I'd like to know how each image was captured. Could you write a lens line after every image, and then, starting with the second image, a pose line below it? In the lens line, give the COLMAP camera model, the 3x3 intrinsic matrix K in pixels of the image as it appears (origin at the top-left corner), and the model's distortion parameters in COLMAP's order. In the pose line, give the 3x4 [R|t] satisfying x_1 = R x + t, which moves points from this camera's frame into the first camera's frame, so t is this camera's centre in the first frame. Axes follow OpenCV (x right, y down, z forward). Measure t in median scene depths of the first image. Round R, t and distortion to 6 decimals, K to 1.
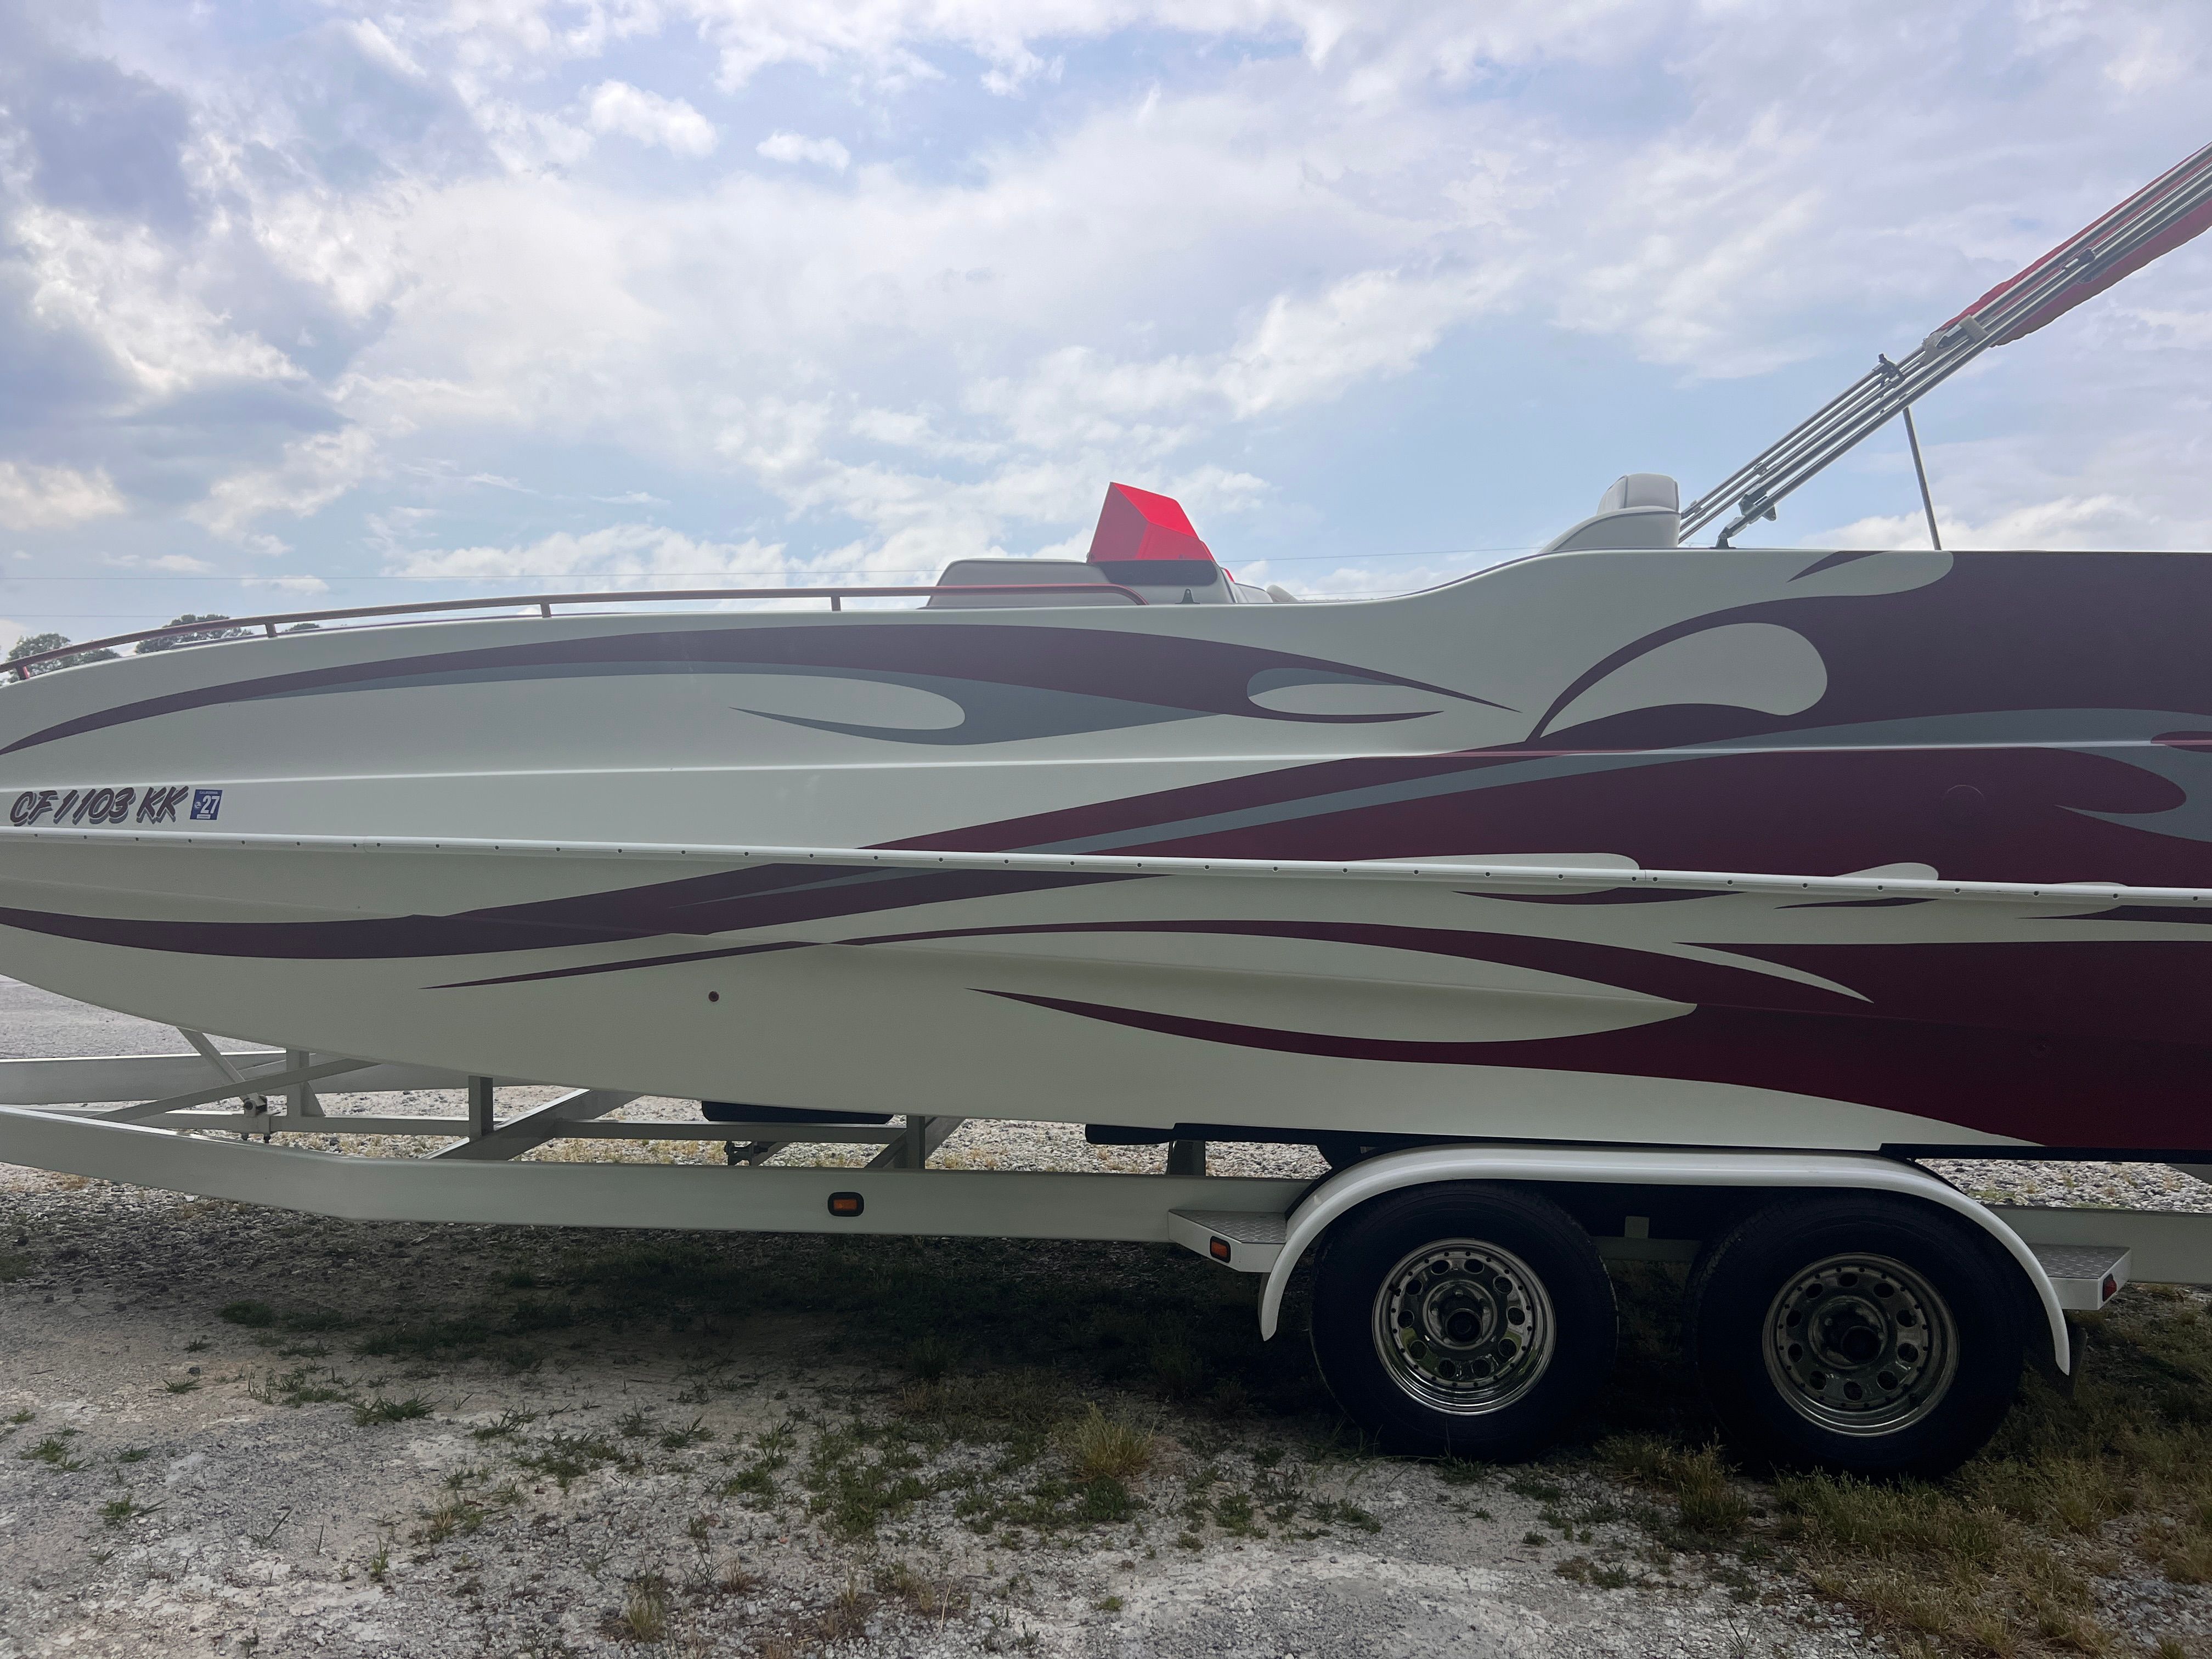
lens RADIAL K [[1641.9, 0, 1106.0], [0, 1641.9, 829.5], [0, 0, 1]] dist [0.042527, -0.045712]
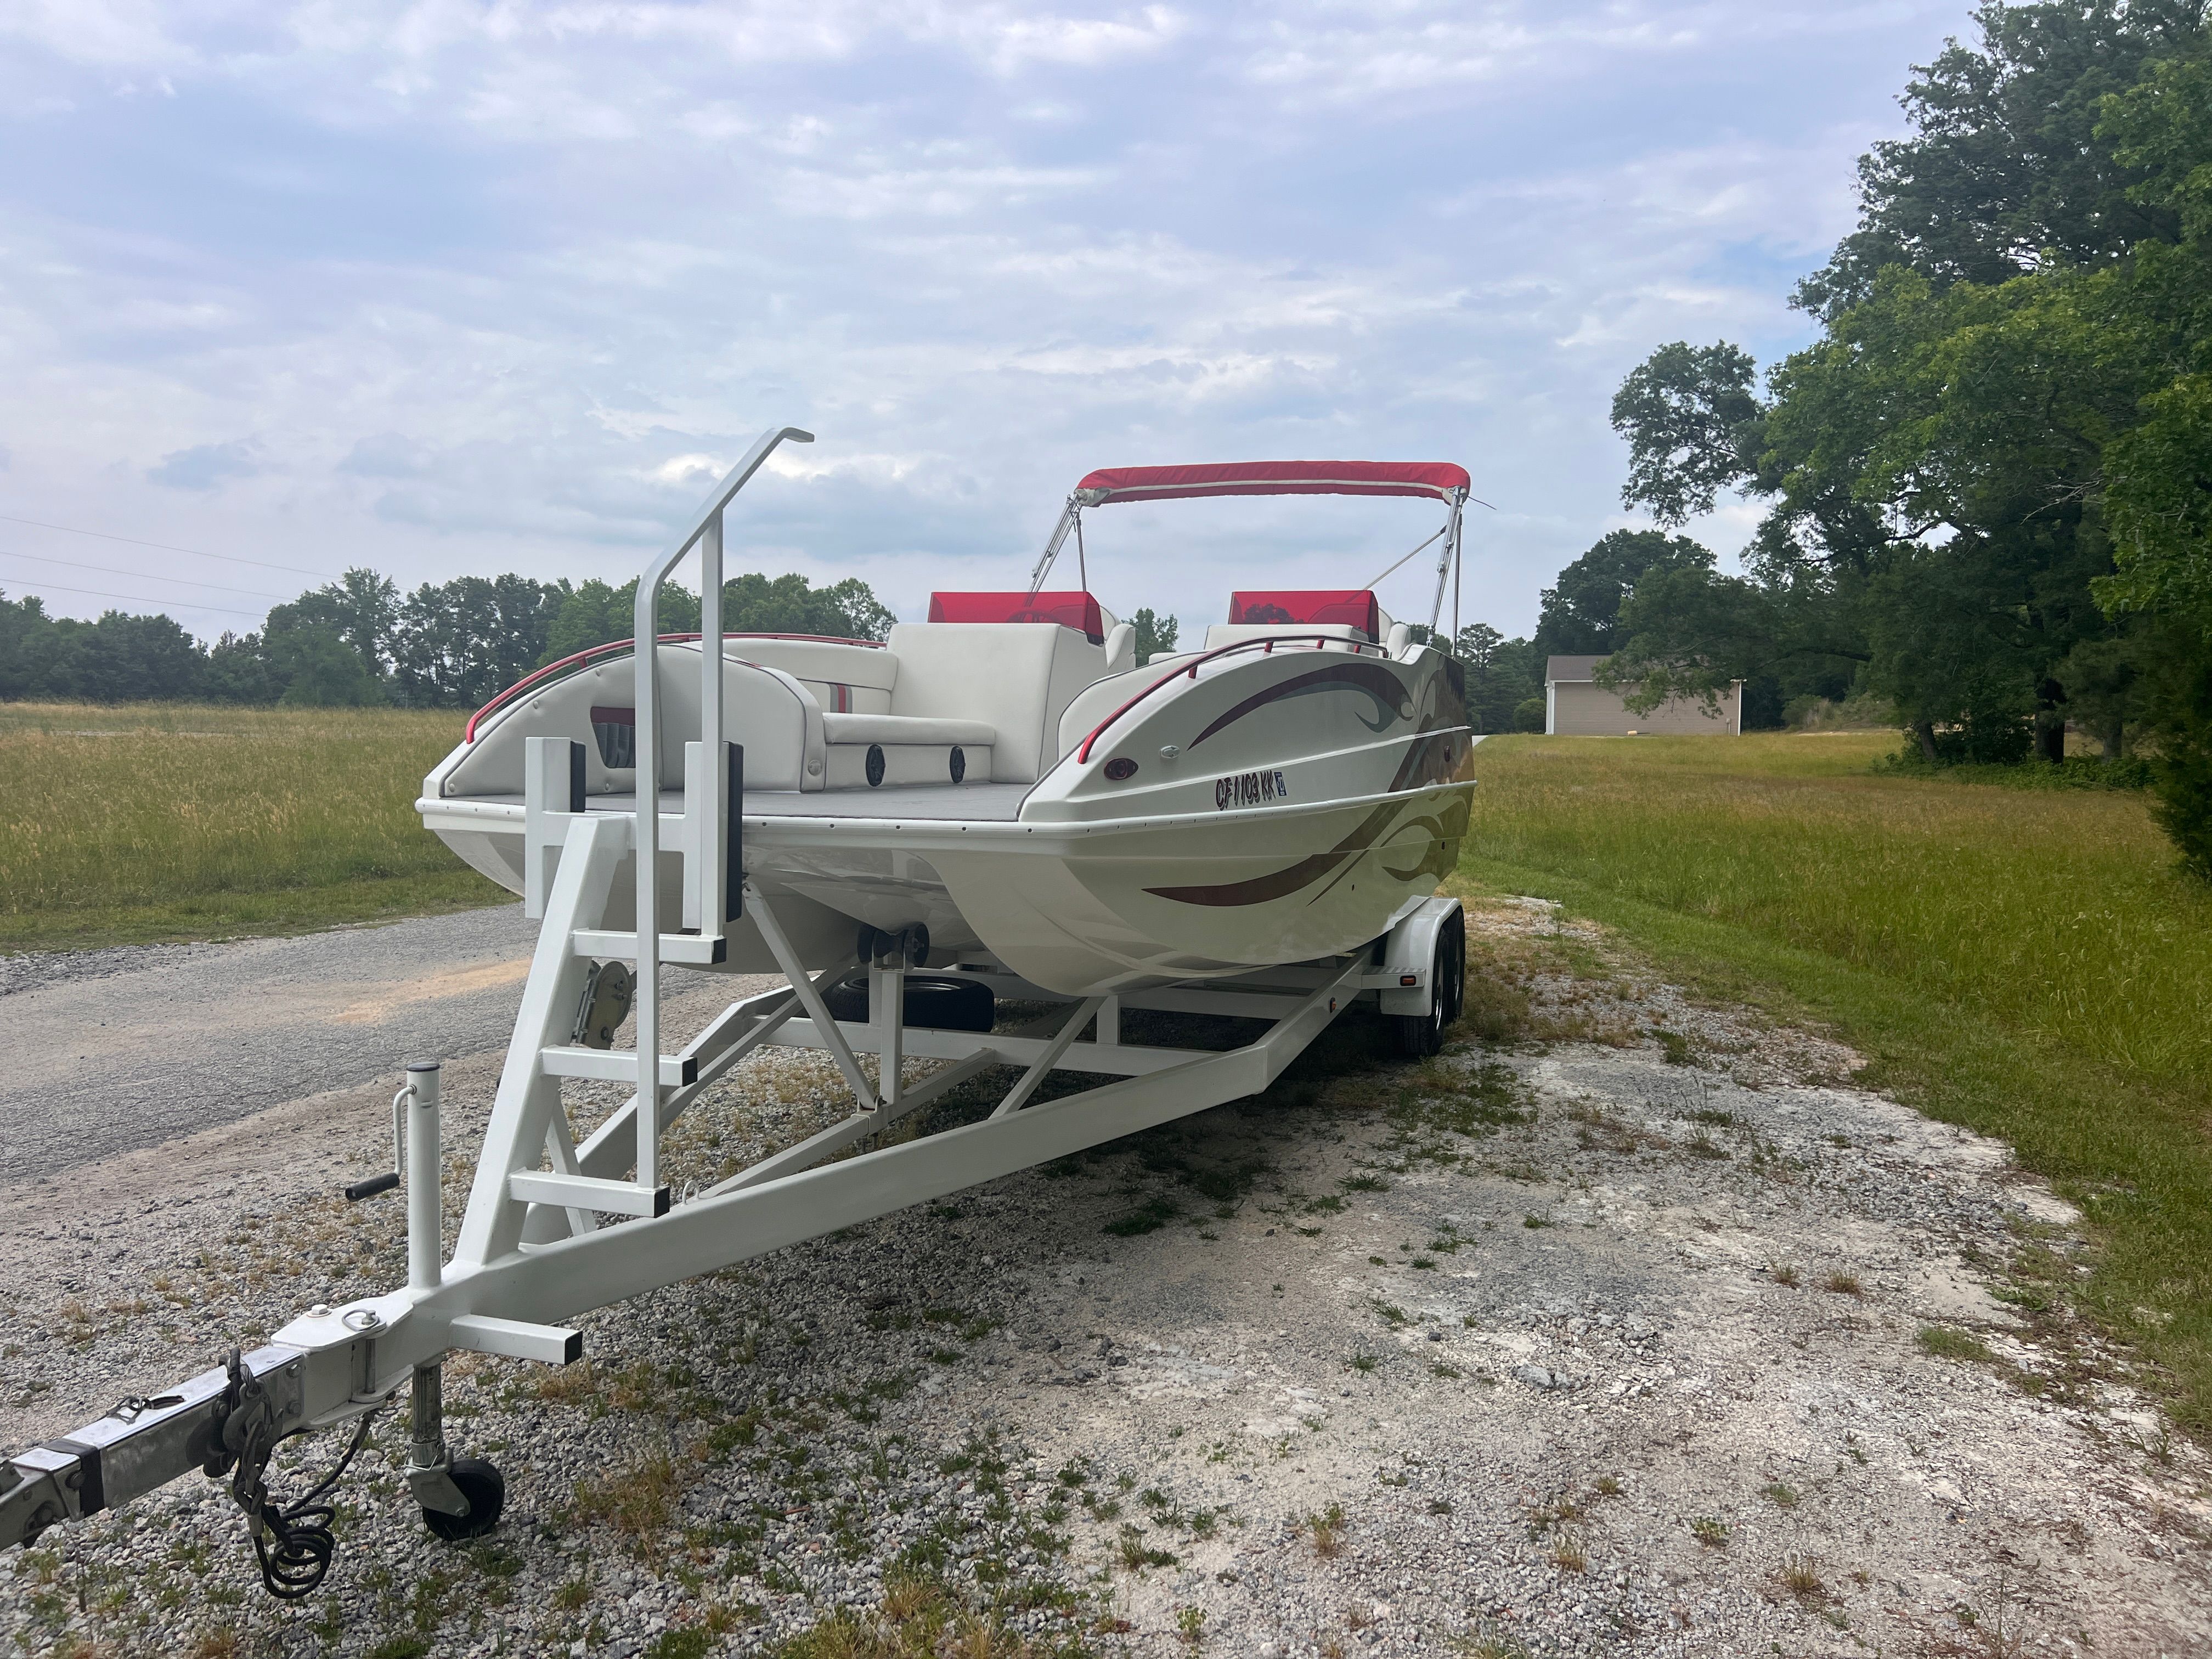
lens RADIAL K [[1641.1, 0, 1114.8], [0, 1641.1, 770.6], [0, 0, 1]] dist [0.041526, -0.039443]
pose [[0.195796, -0.036602, 0.979961, -1.911003], [-0.002537, 0.999281, 0.037831, -0.077031], [-0.980641, -0.009894, 0.195563, 0.933460]]
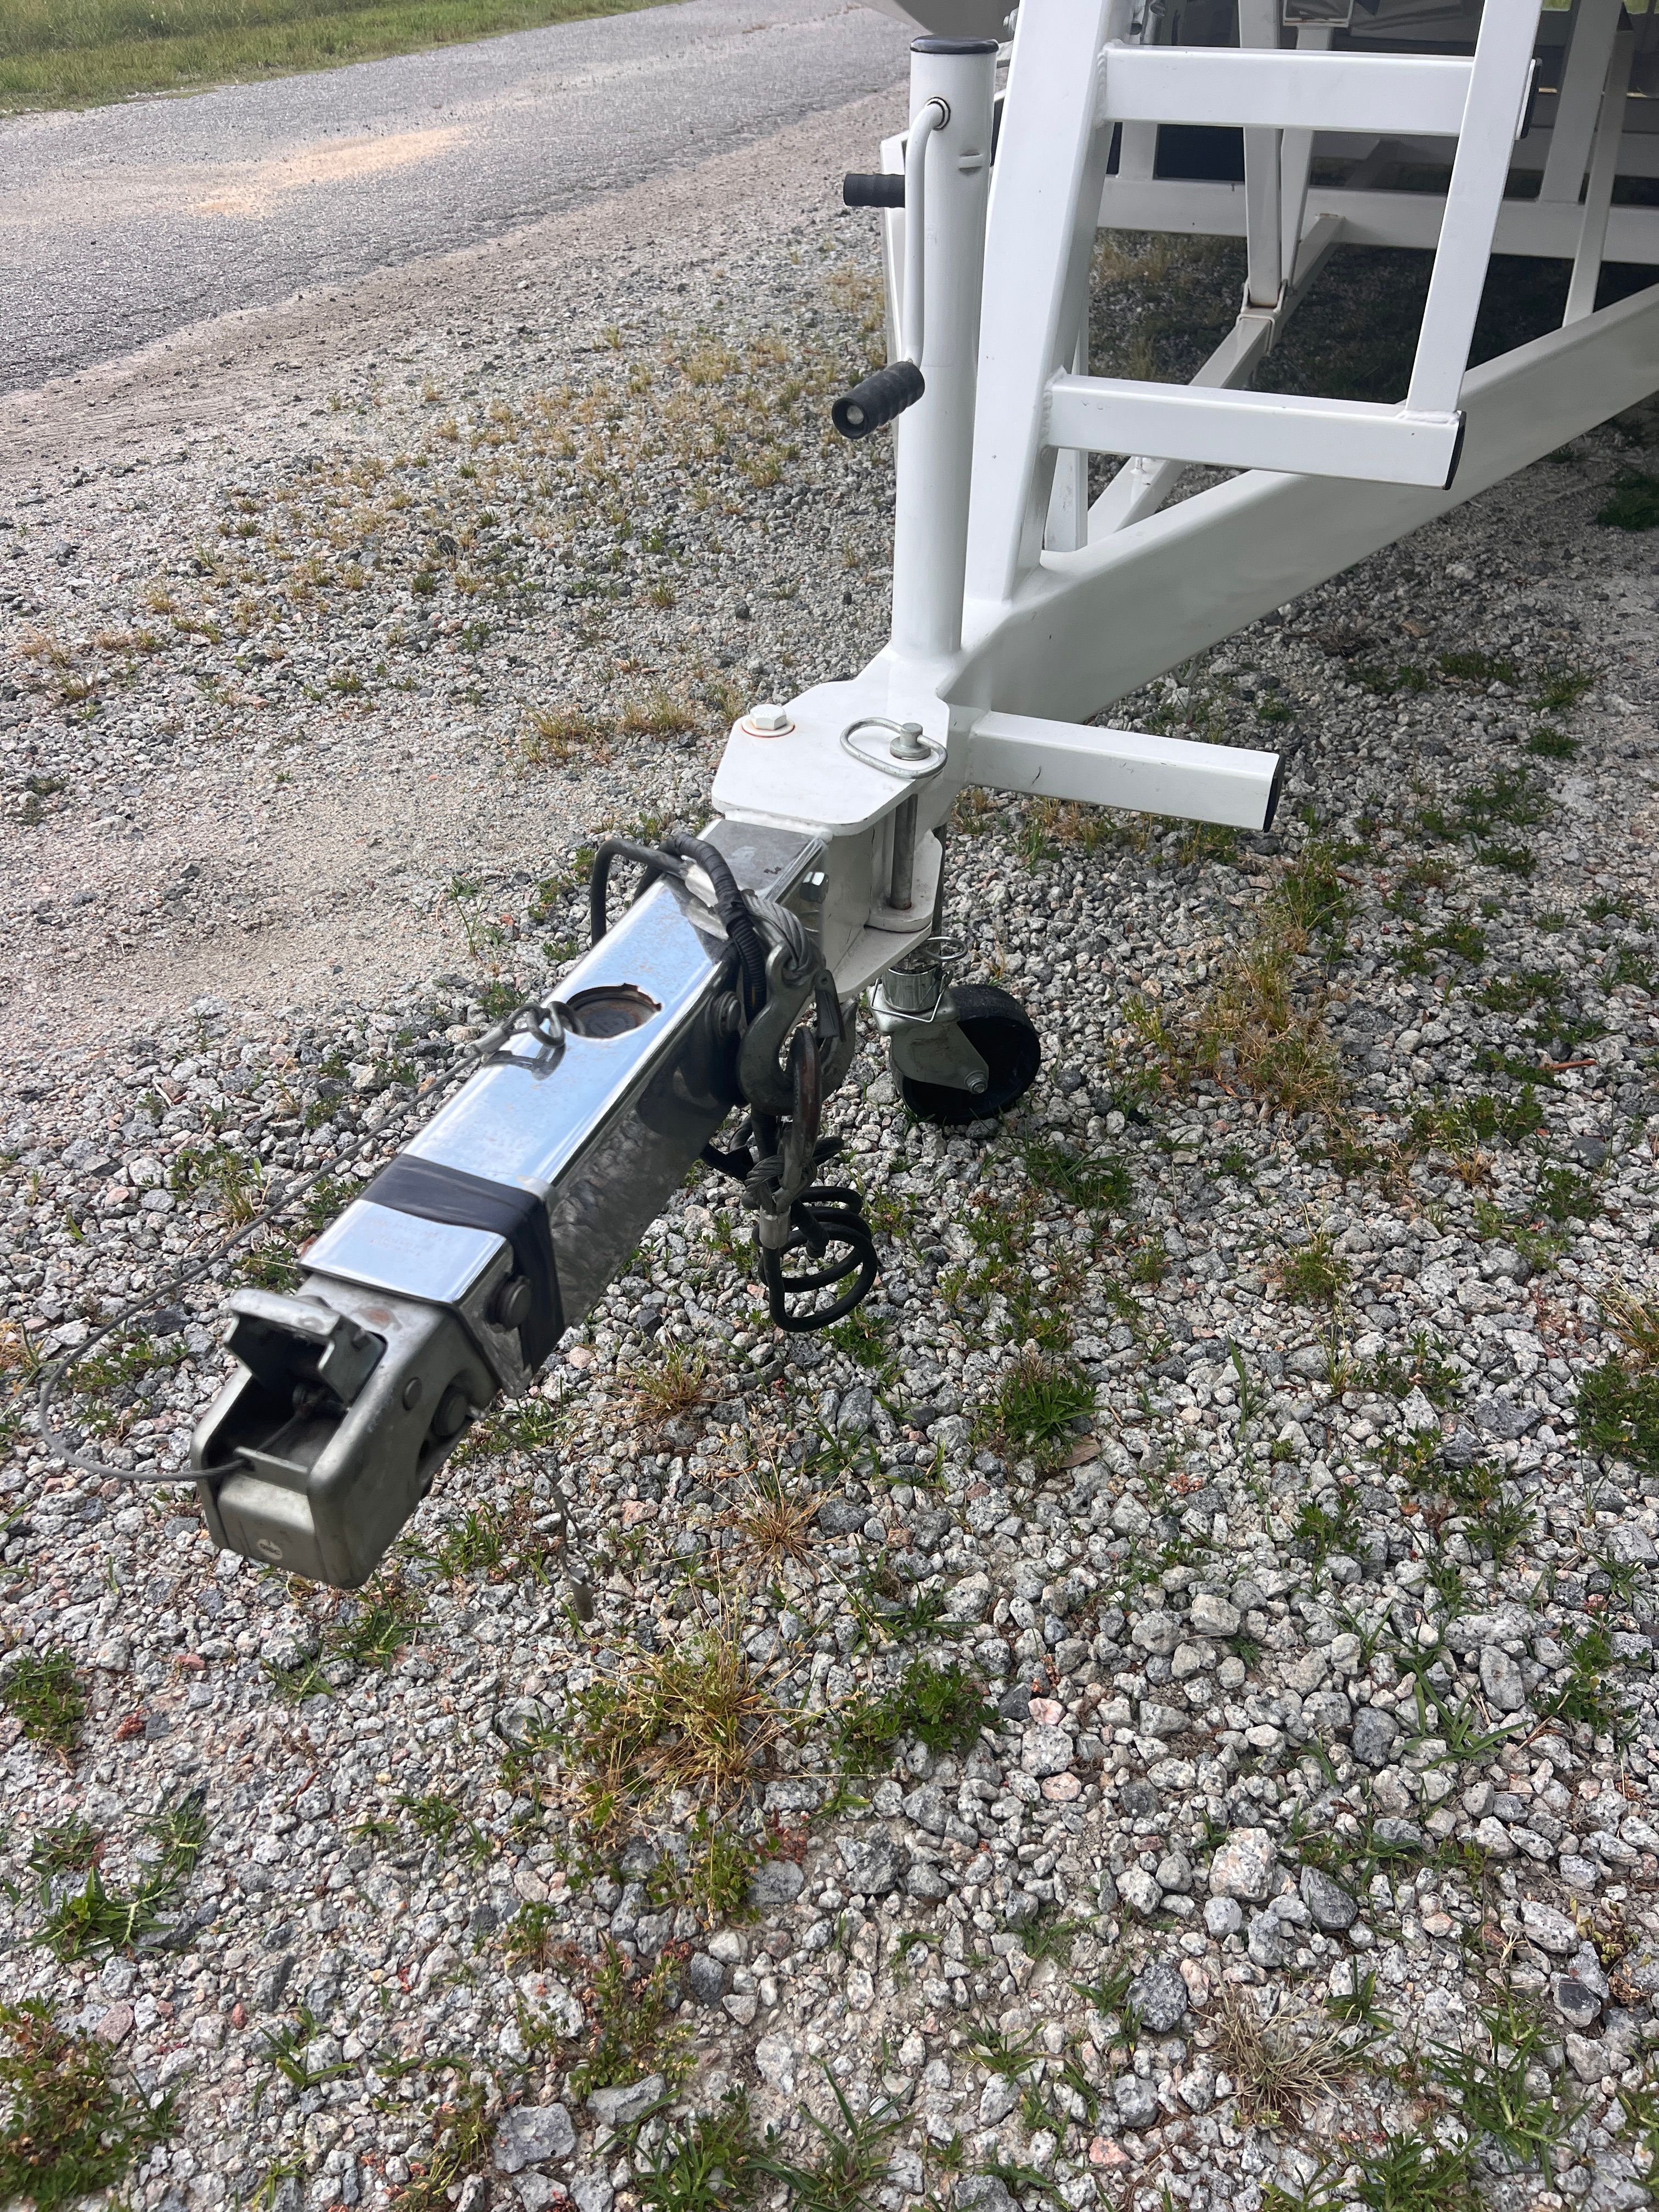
lens RADIAL K [[1646.5, 0, 829.5], [0, 1646.5, 1106.0], [0, 0, 1]] dist [0.035772, -0.049361]
pose [[0.248961, -0.587554, 0.769934, -1.520933], [0.013851, 0.797044, 0.603763, 0.074136], [-0.968414, -0.139649, 0.206571, 1.354637]]
